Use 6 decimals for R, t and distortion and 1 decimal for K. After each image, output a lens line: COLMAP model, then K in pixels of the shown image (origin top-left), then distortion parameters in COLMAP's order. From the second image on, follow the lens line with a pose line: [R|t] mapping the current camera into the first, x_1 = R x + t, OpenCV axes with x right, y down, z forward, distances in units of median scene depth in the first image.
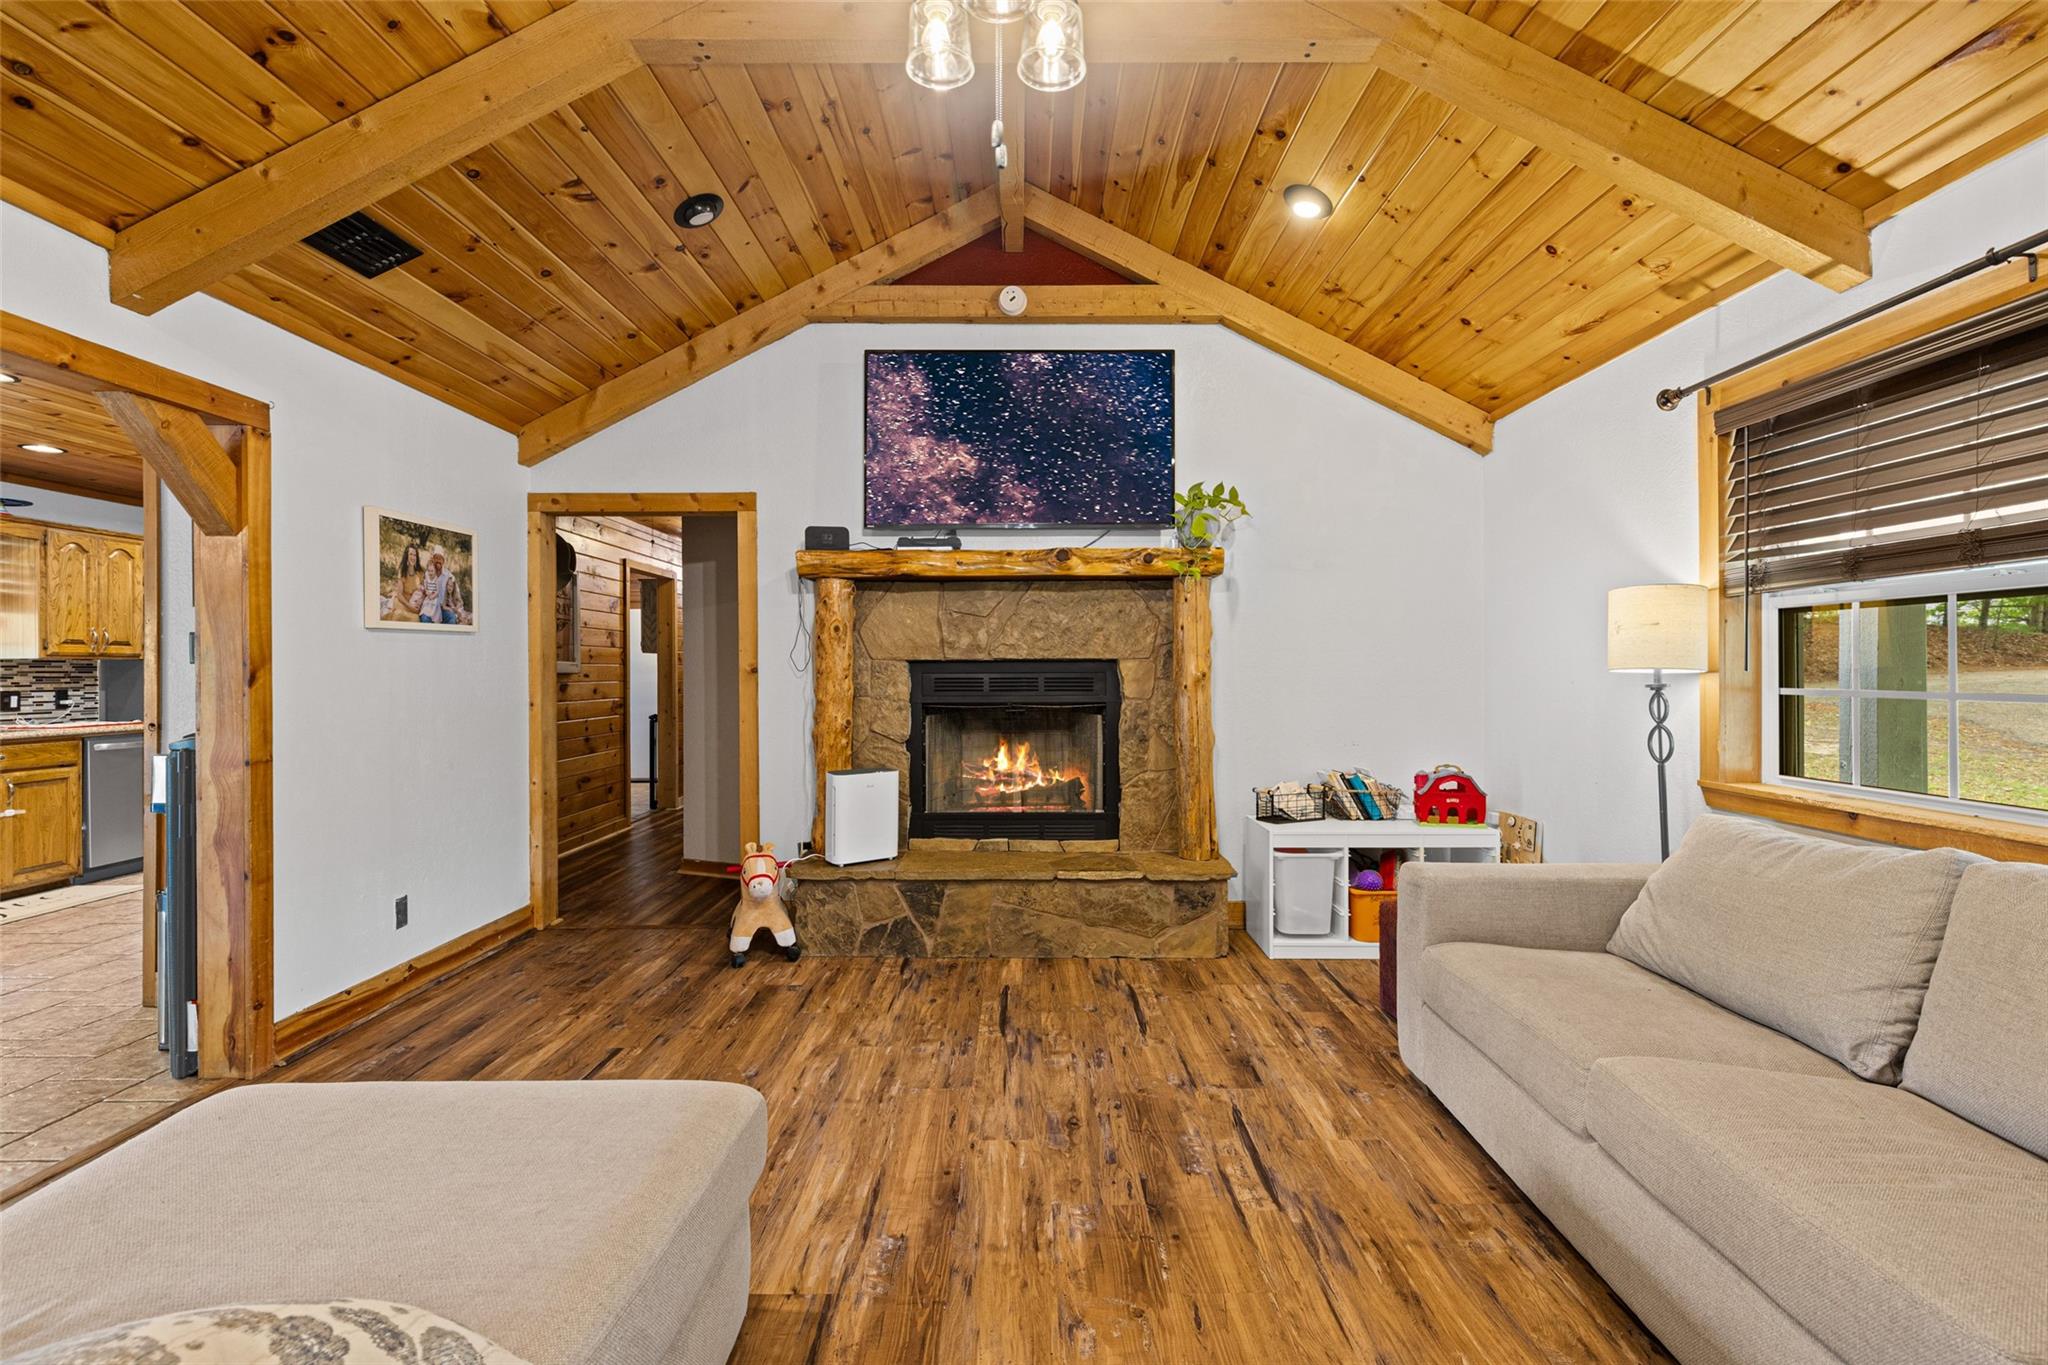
lens RADIAL K [[912.5, 0, 1027.4], [0, 912.5, 672.7], [0, 0, 1]] dist [0.004267, -0.001730]
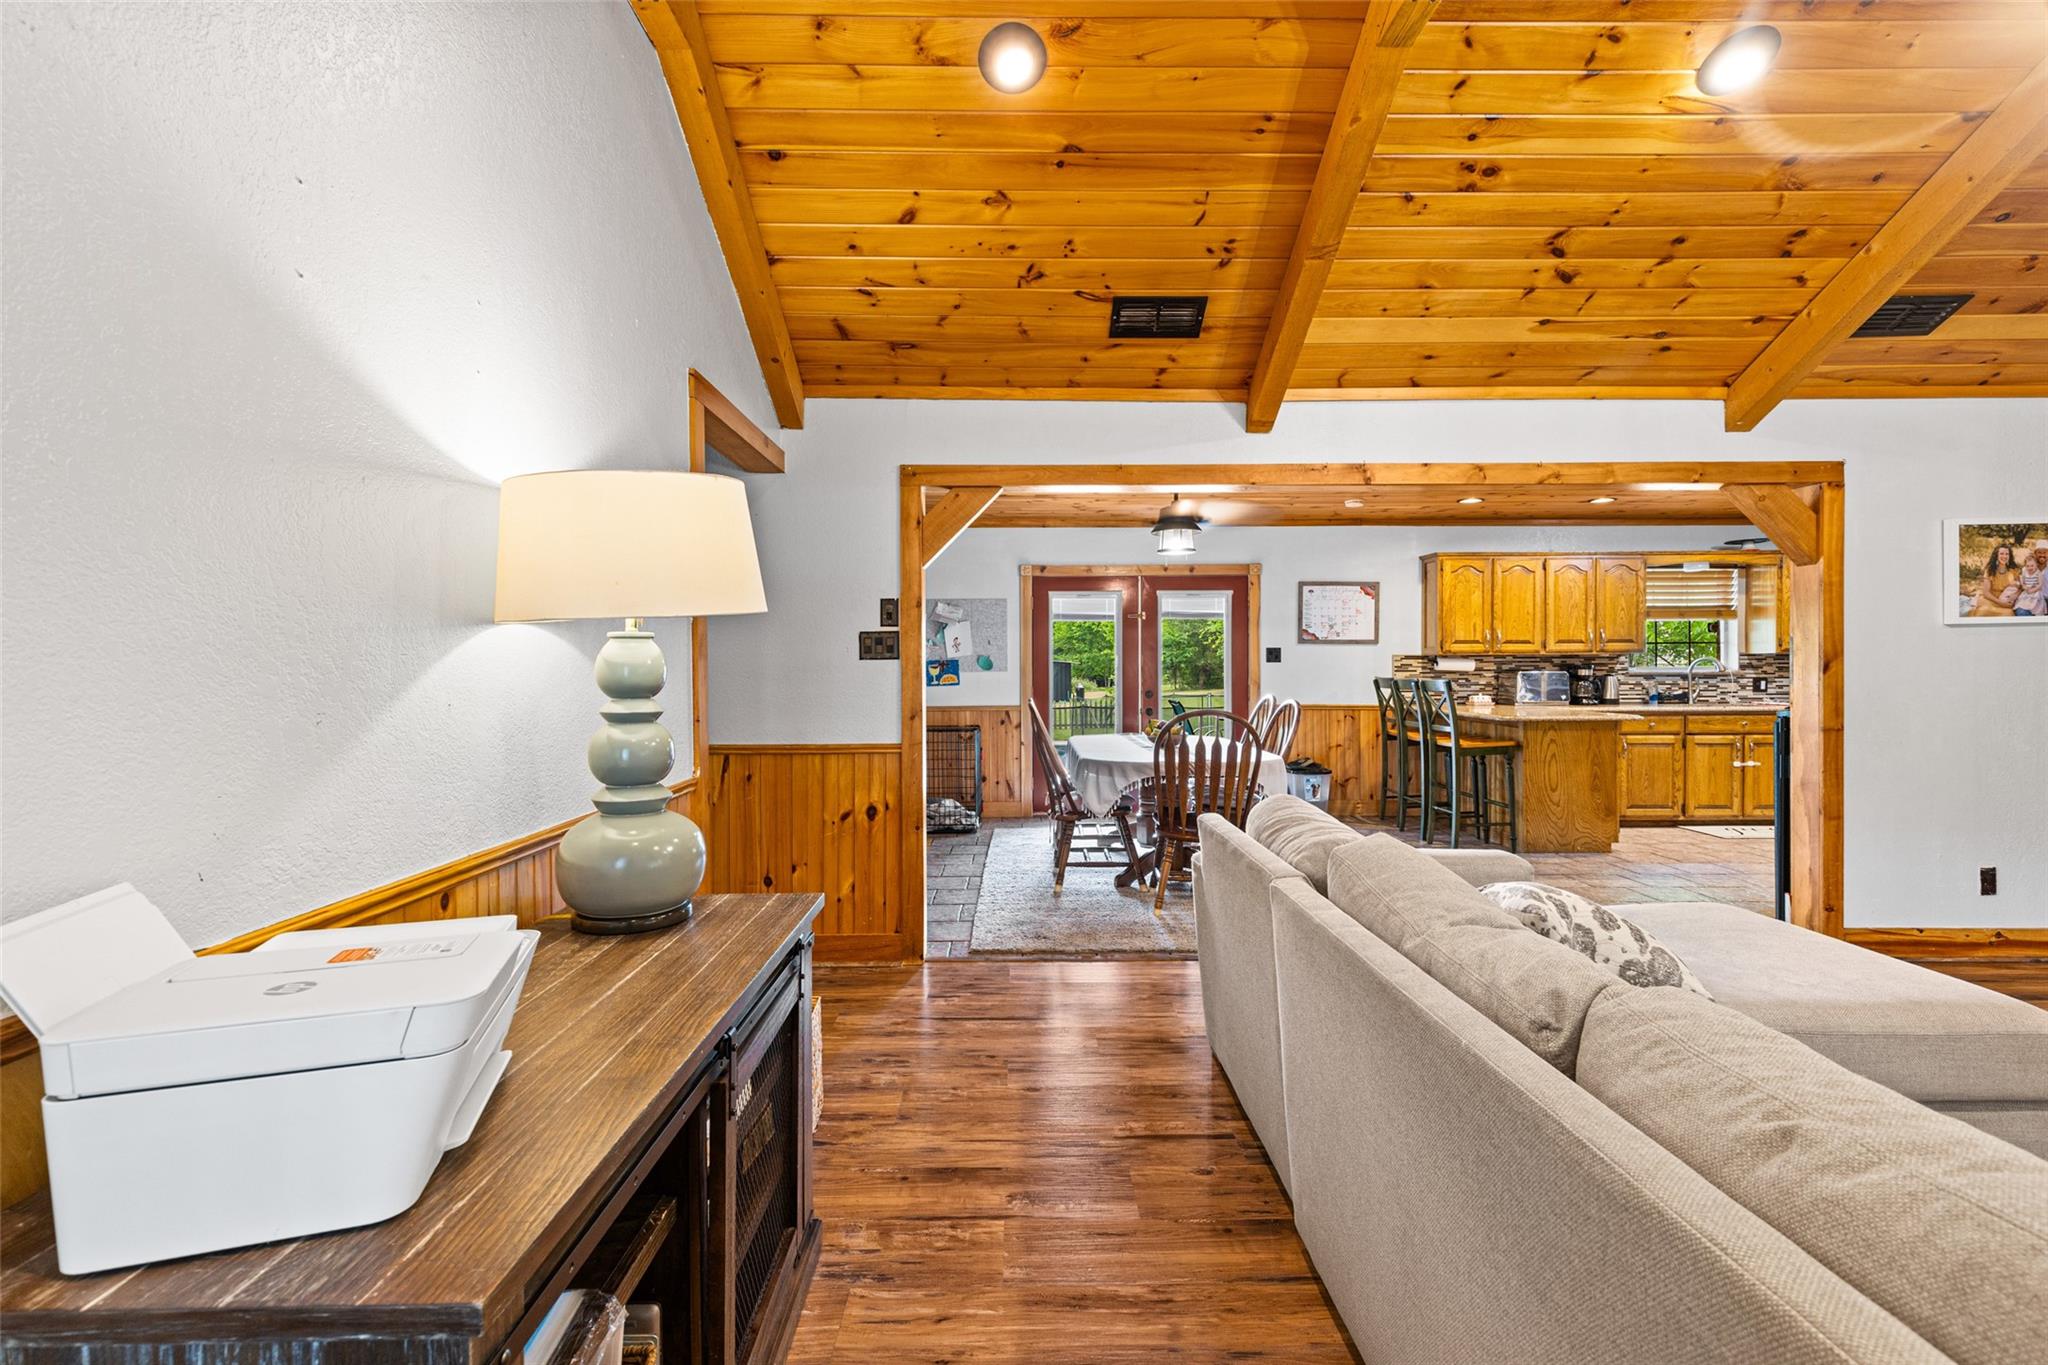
lens RADIAL K [[912.5, 0, 1018.1], [0, 912.5, 675.1], [0, 0, 1]] dist [0.004267, -0.001730]
pose [[-0.007120, 0.012475, -0.999897, 0.366682], [-0.000451, 0.999922, 0.012479, 0.000846], [0.999975, 0.000539, -0.007114, -0.135714]]
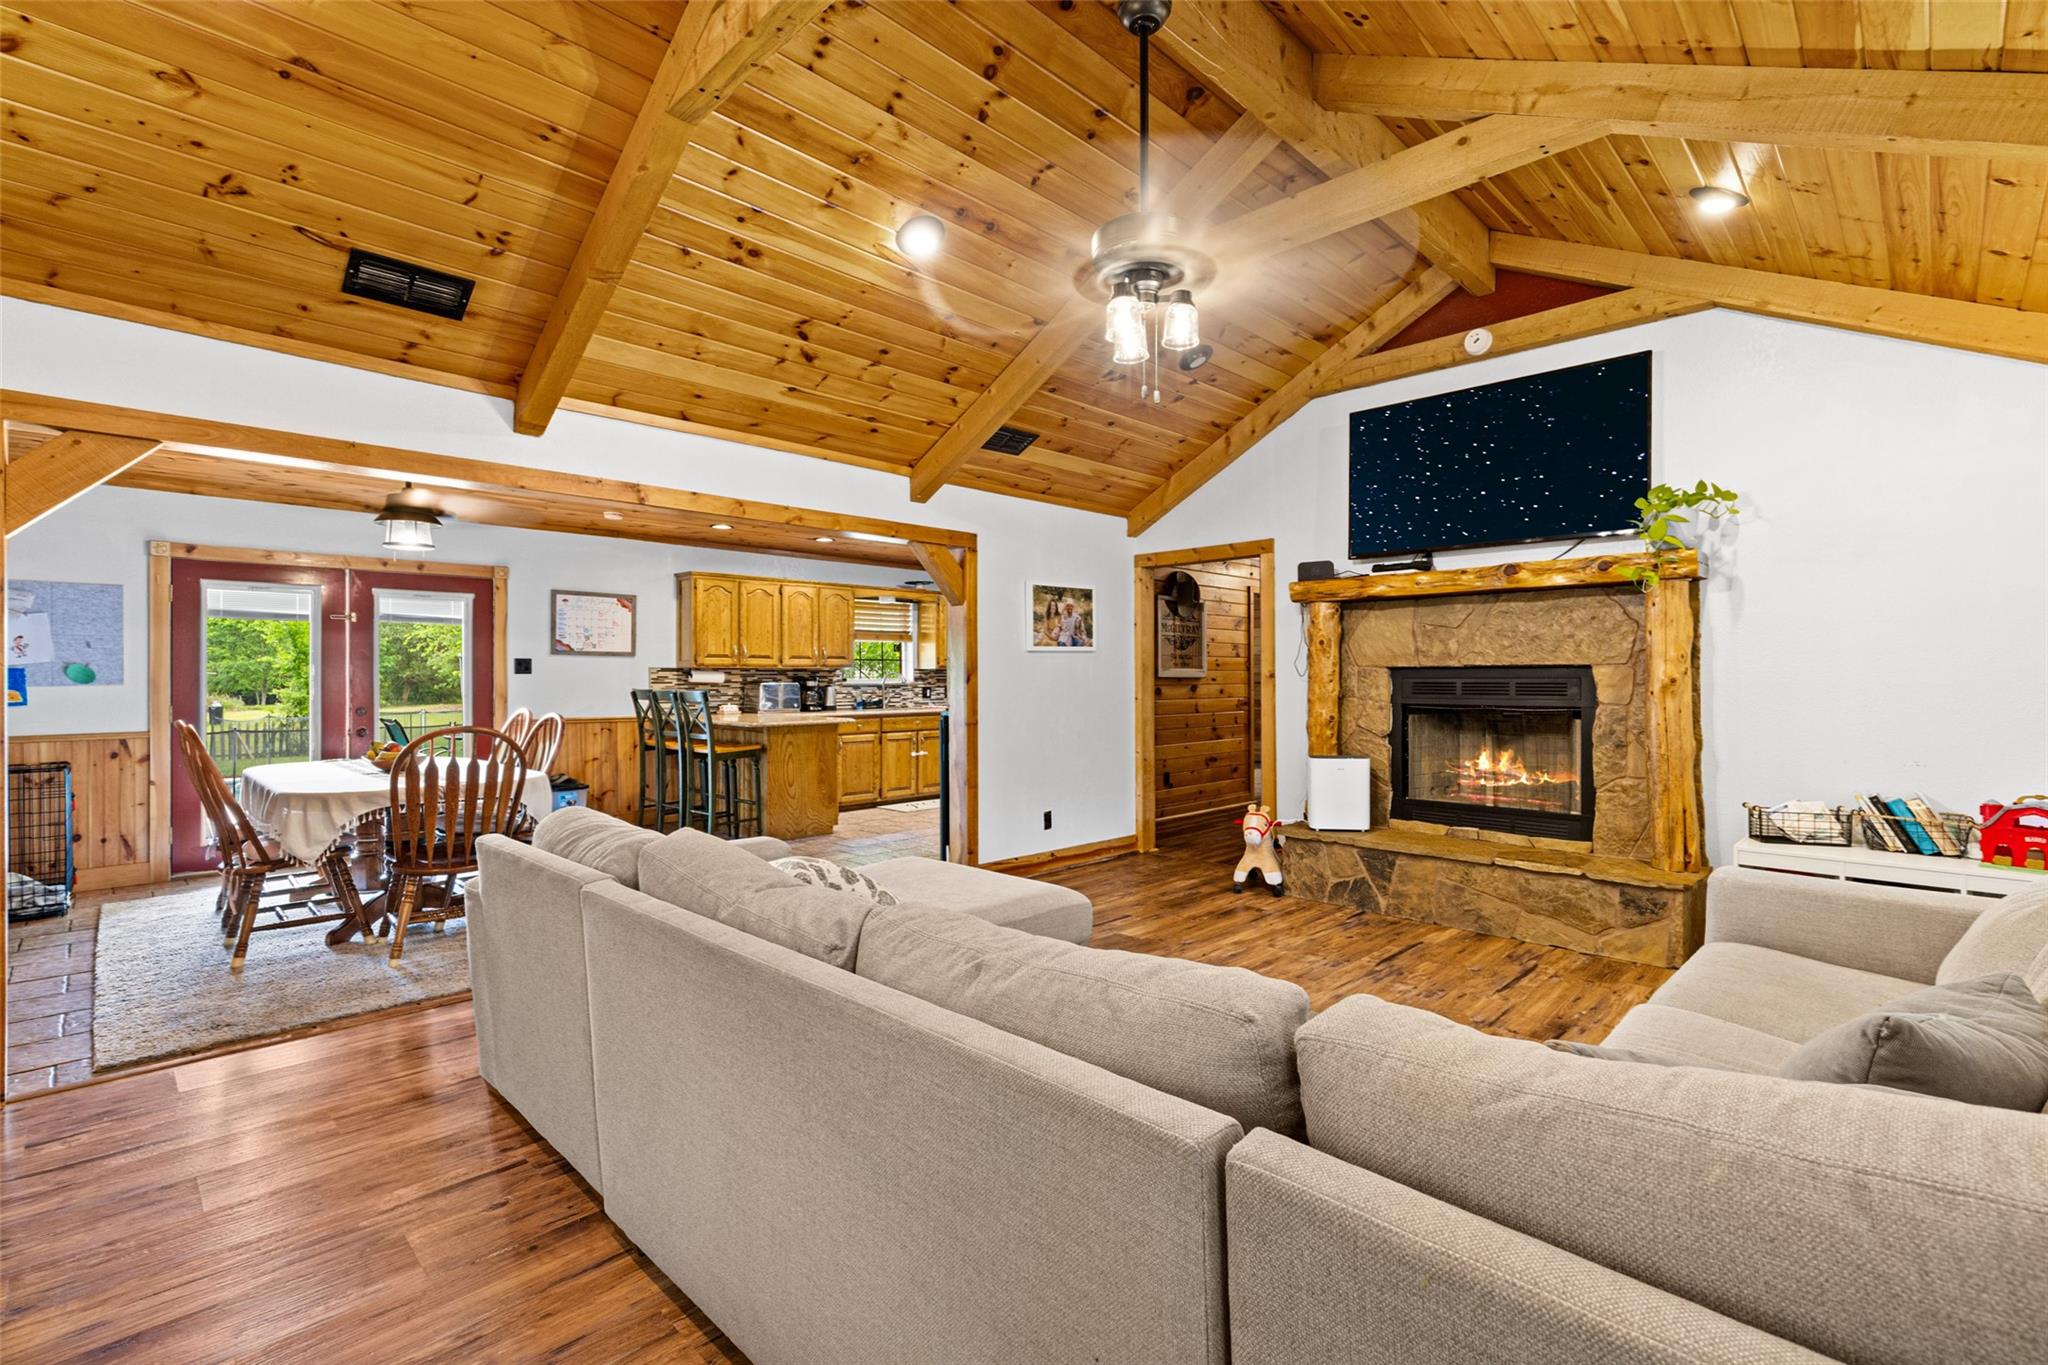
lens RADIAL K [[912.5, 0, 1020.3], [0, 912.5, 681.4], [0, 0, 1]] dist [0.004267, -0.001730]
pose [[0.705374, 0.005510, -0.708814, 0.406732], [-0.003011, 0.999984, 0.004777, 0.000531], [0.708829, -0.001236, 0.705380, -0.187310]]
